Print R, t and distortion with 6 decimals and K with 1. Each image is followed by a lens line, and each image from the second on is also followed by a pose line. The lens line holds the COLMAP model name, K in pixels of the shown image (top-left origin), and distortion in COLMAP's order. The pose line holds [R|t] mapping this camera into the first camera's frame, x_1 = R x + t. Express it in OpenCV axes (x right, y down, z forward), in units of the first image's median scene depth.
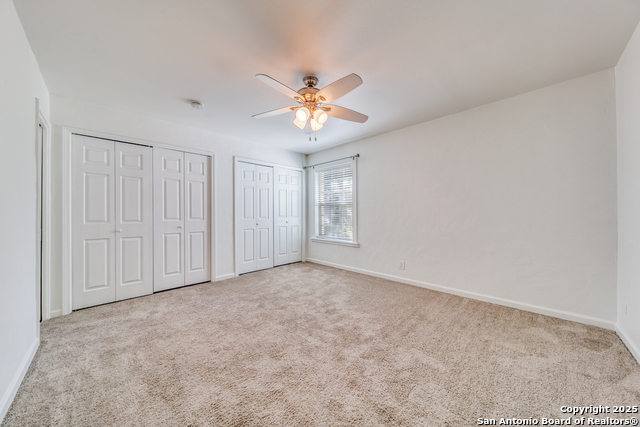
lens RADIAL K [[247.1, 0, 320.0], [0, 247.1, 213.5], [0, 0, 1]] dist [-0.000455, -0.000321]
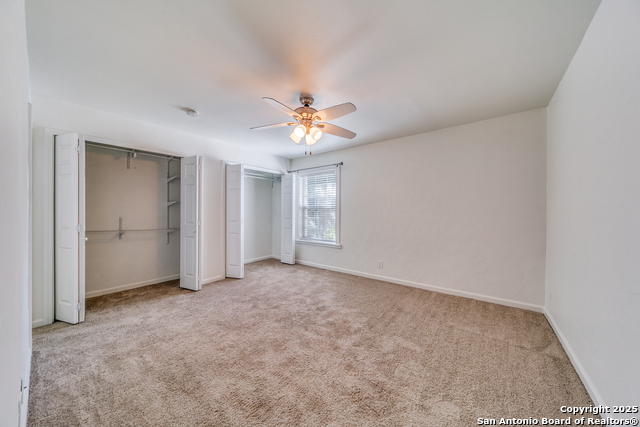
lens RADIAL K [[255.6, 0, 323.3], [0, 255.6, 211.8], [0, 0, 1]] dist [-0.000647, -0.000062]
pose [[0.990187, 0.007288, 0.139556, -0.122264], [-0.008665, 0.999920, 0.009256, -0.052483], [-0.139477, -0.010375, 0.990171, -0.145019]]
